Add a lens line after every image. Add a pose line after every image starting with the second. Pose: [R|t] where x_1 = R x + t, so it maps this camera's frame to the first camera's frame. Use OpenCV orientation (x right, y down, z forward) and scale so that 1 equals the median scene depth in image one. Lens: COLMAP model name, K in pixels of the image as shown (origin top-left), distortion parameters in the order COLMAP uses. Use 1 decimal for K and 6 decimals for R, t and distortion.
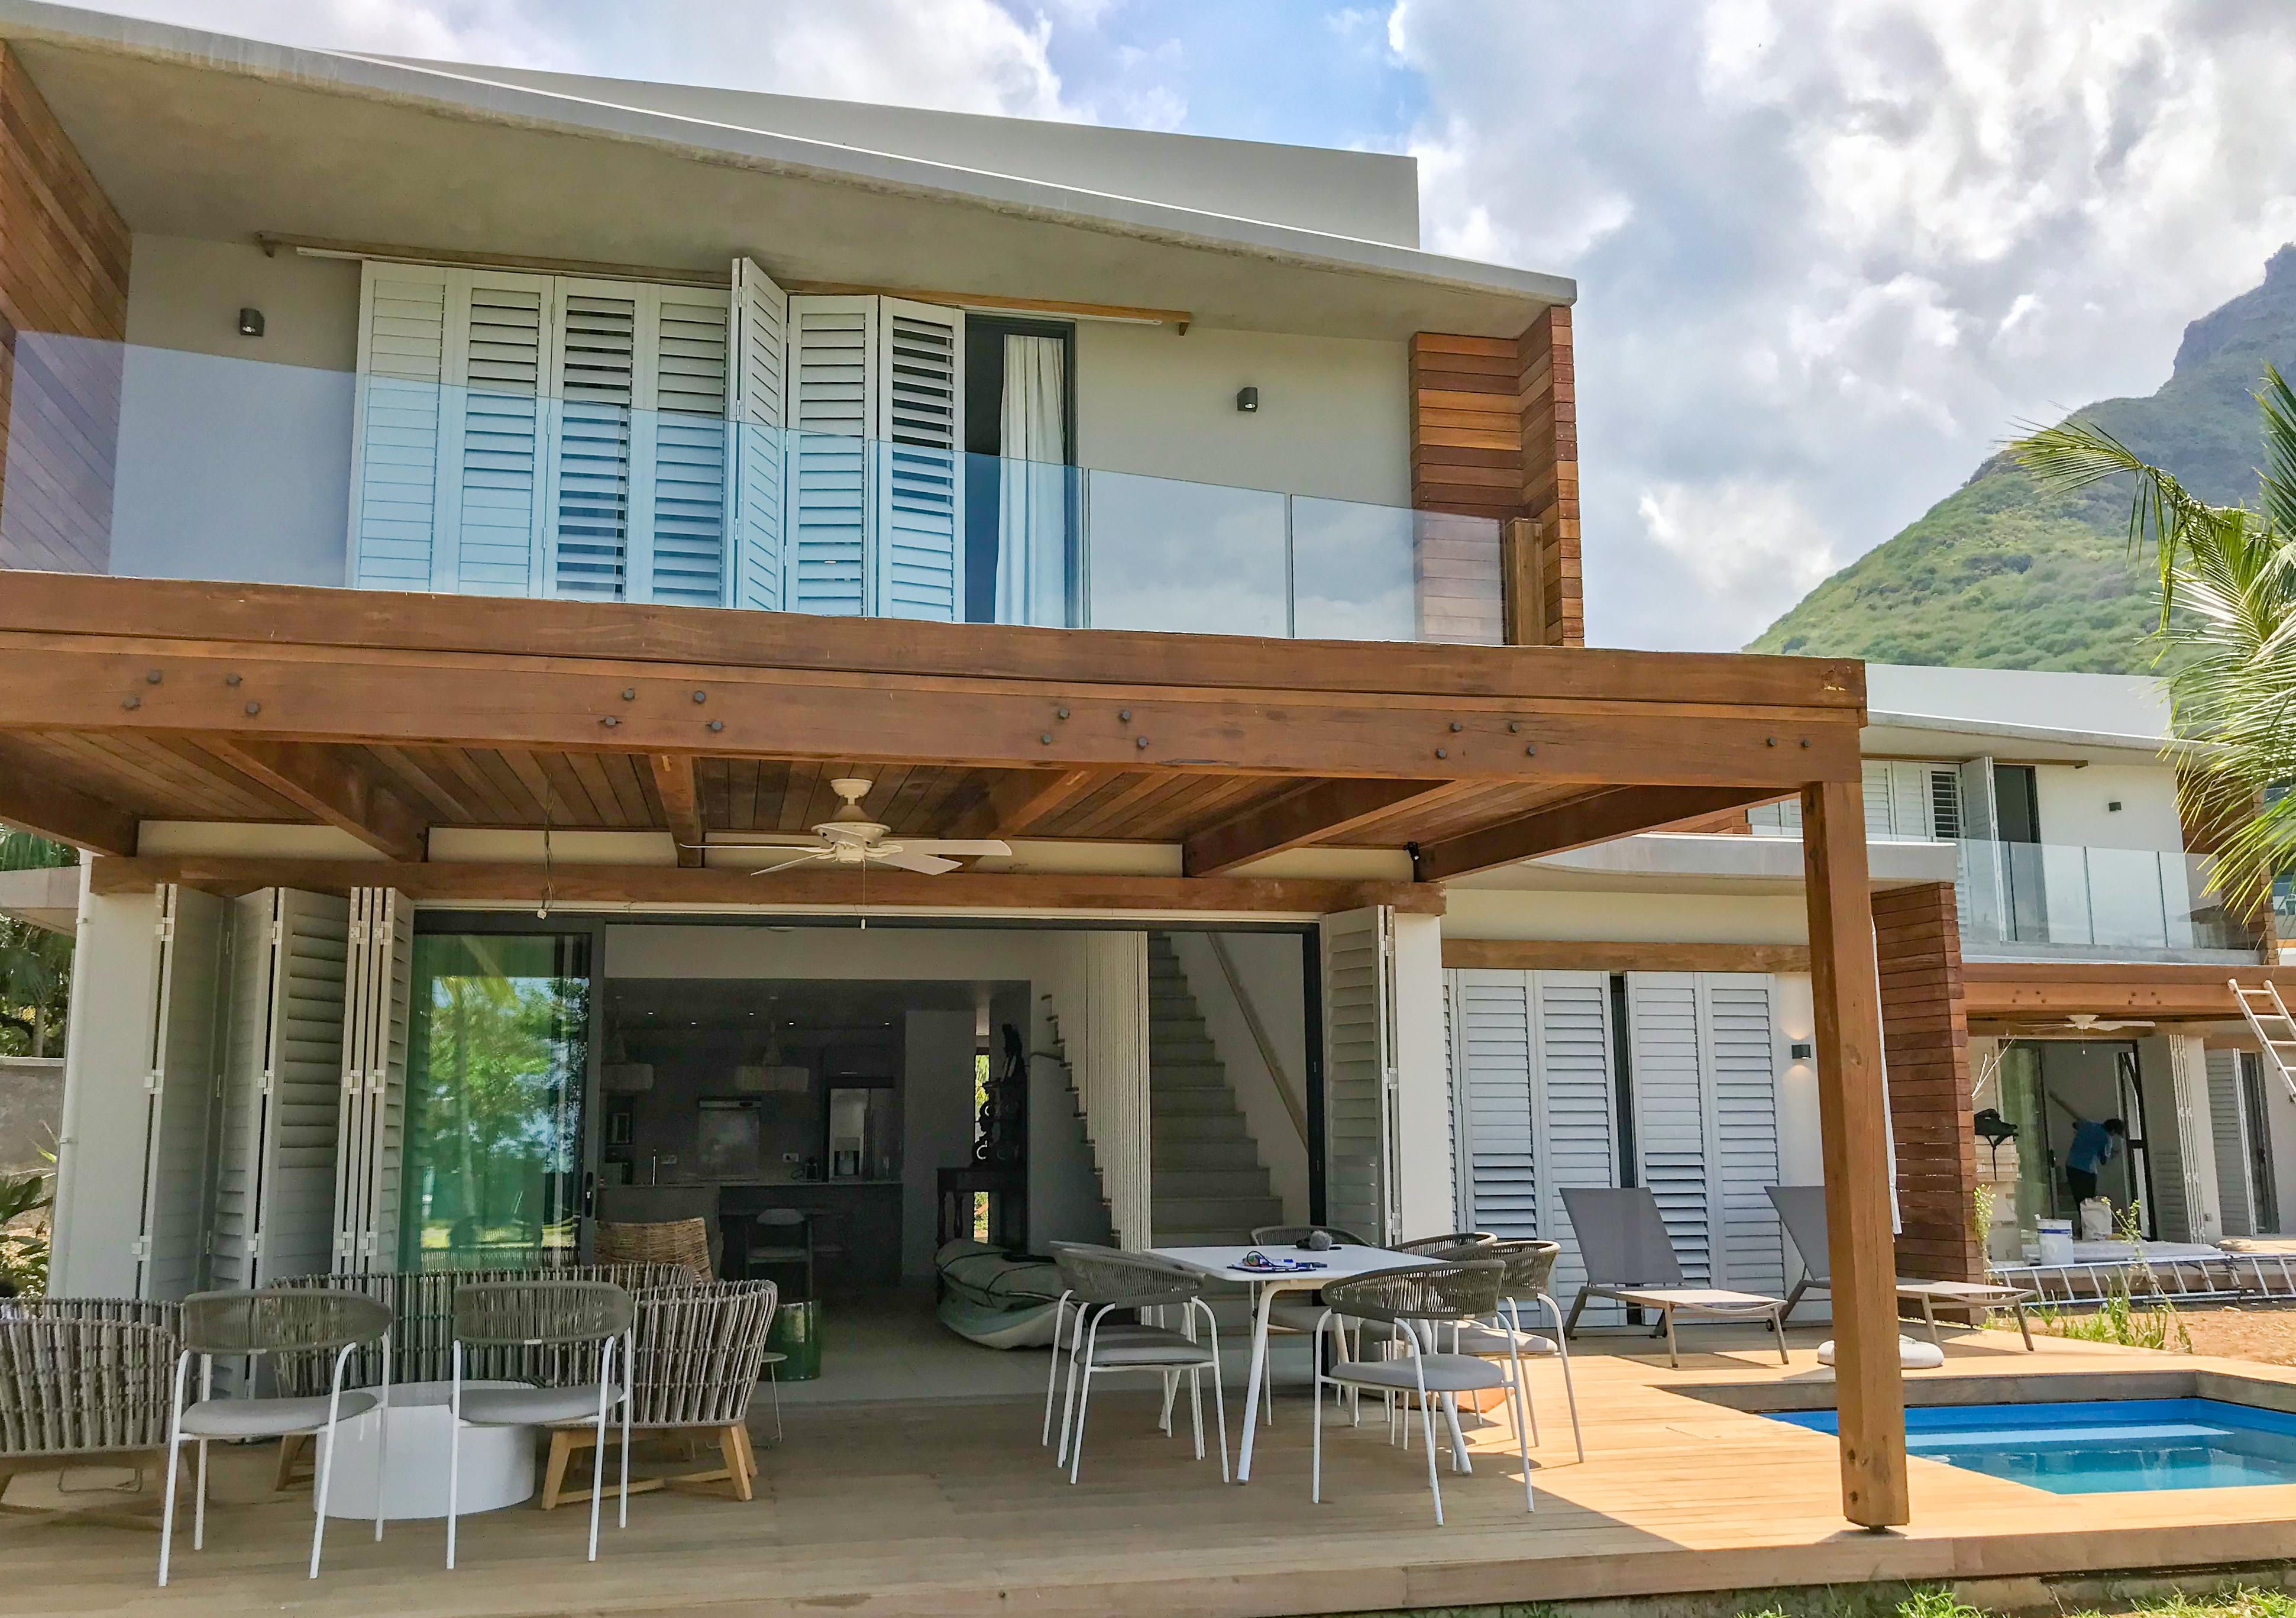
lens RADIAL K [[2191.6, 0, 1153.7], [0, 2191.6, 821.8], [0, 0, 1]] dist [0.087343, -0.087381]
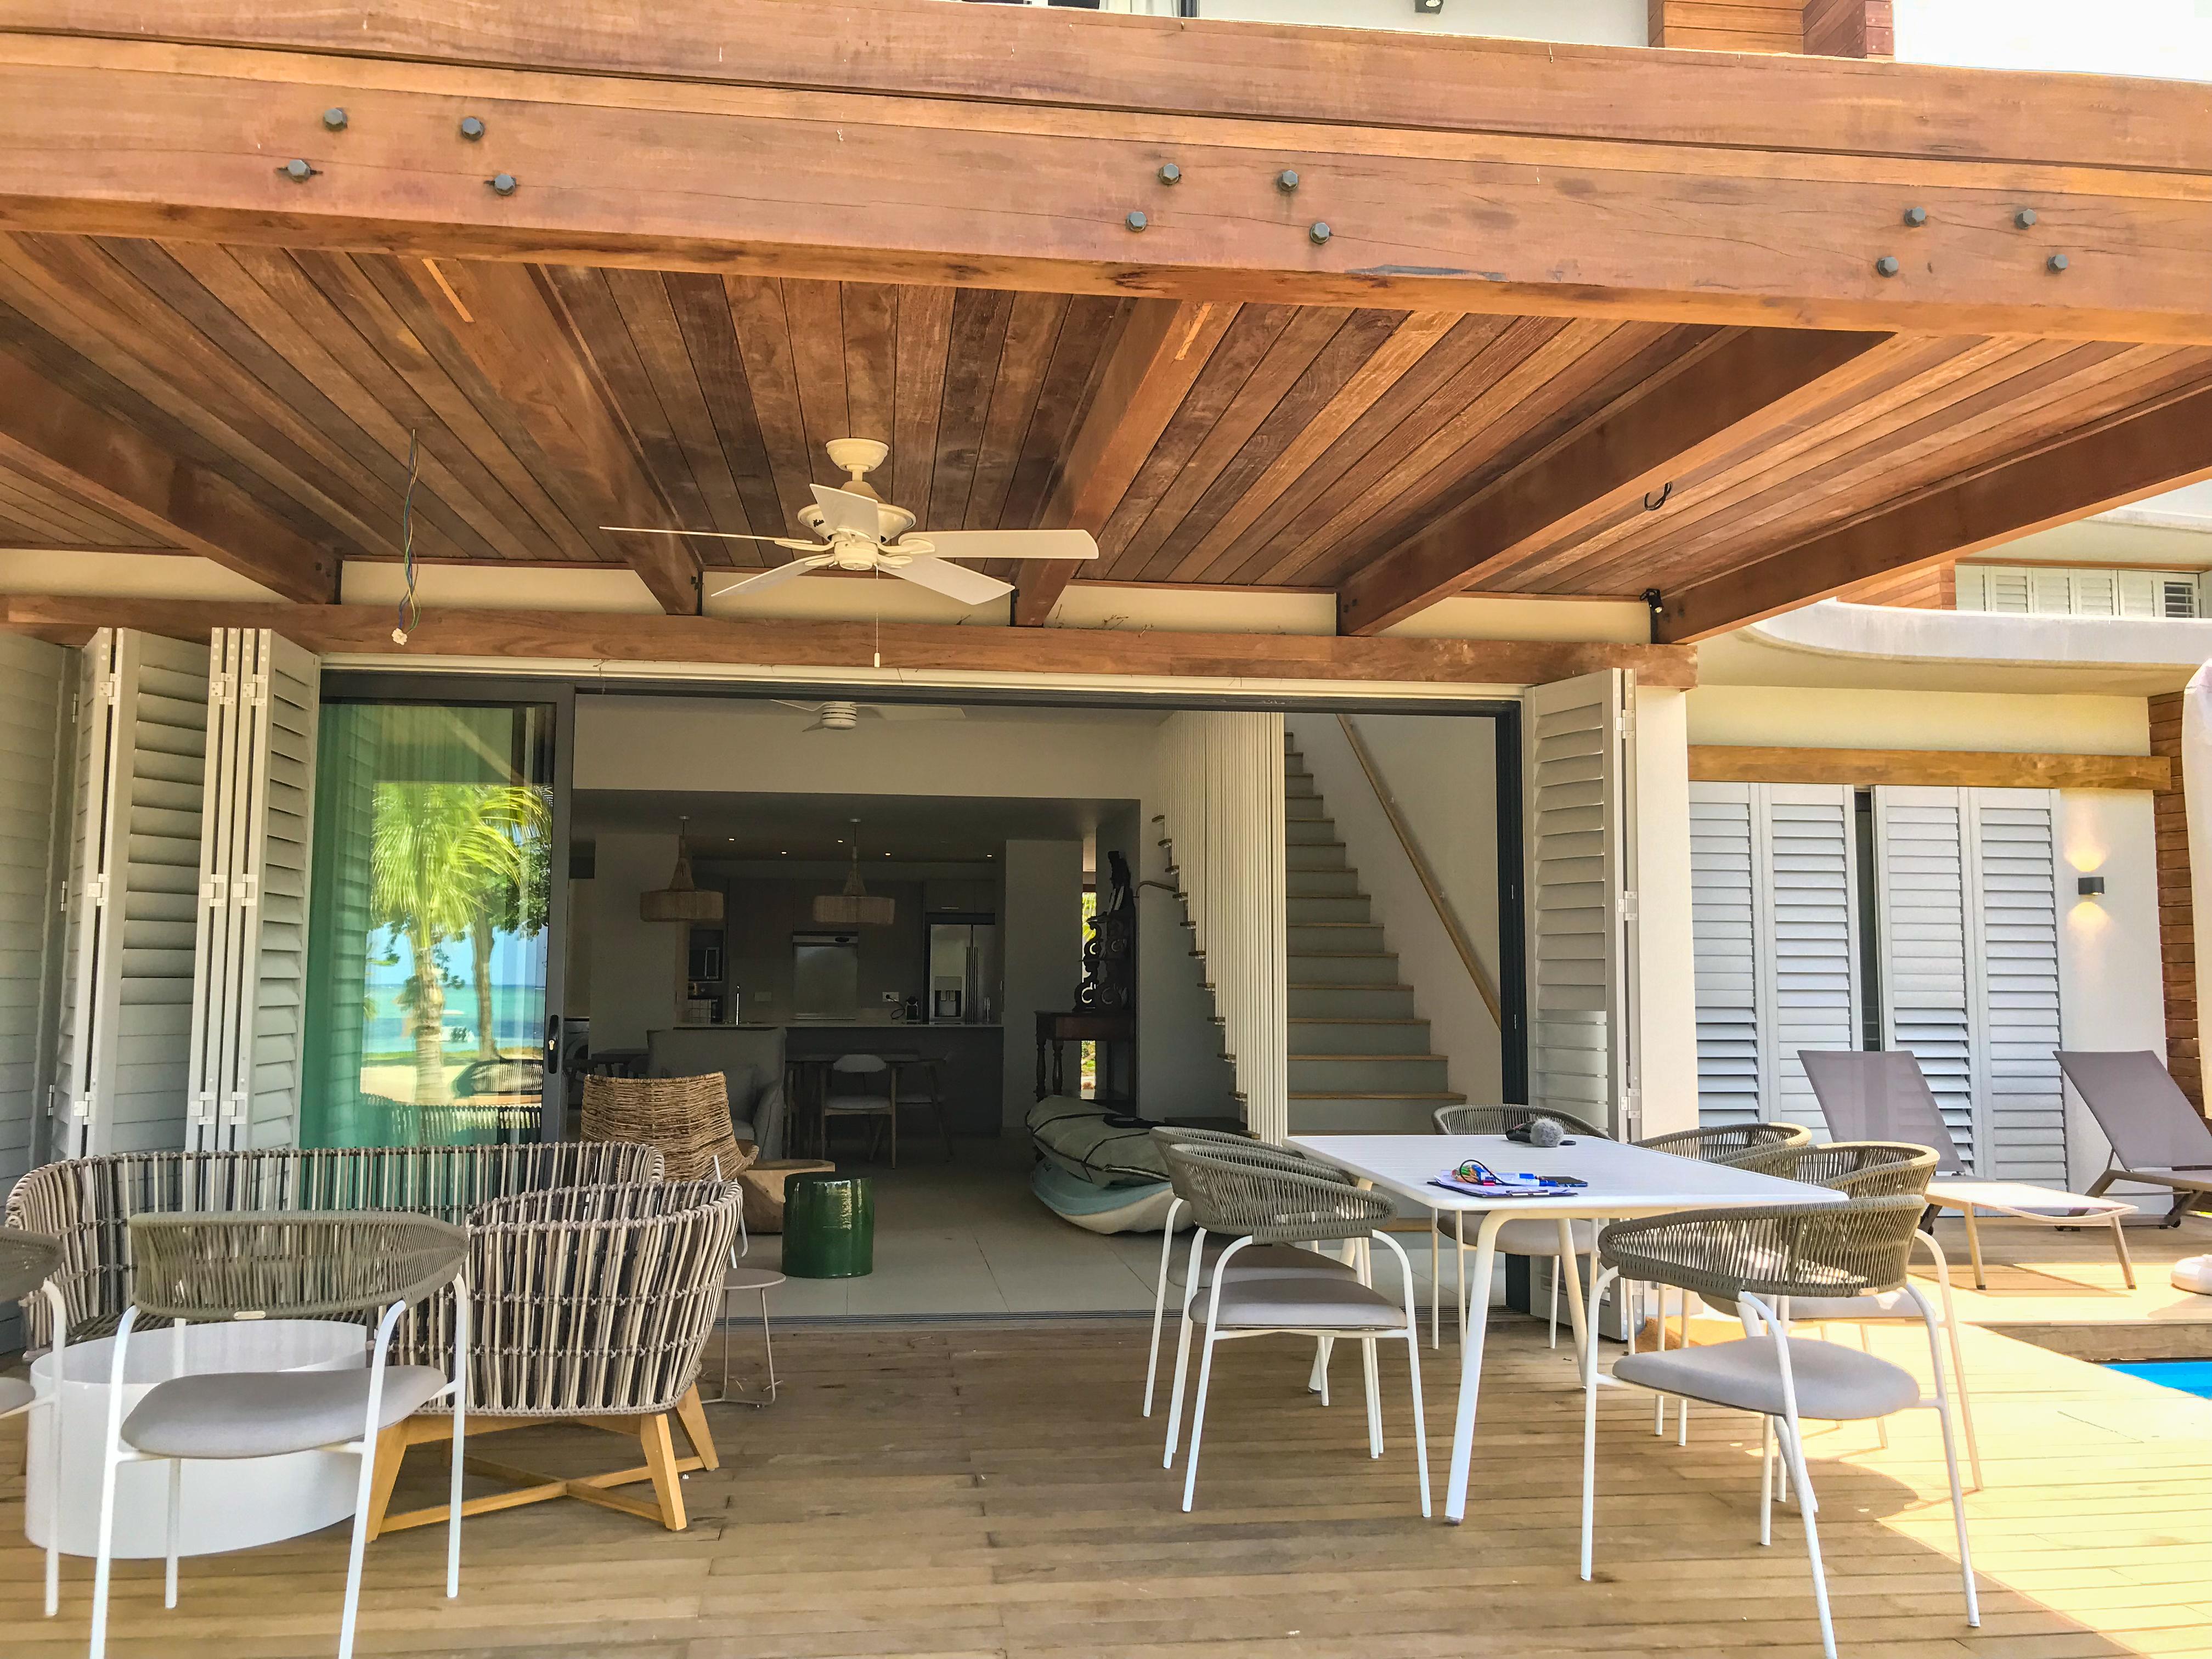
lens RADIAL K [[1803.4, 0, 1107.1], [0, 1803.4, 836.3], [0, 0, 1]] dist [0.058329, -0.025067]
pose [[0.996501, 0.005846, -0.083377, -0.013691], [-0.000677, 0.998083, 0.061892, 0.058337], [0.083579, -0.061619, 0.994594, 0.398235]]
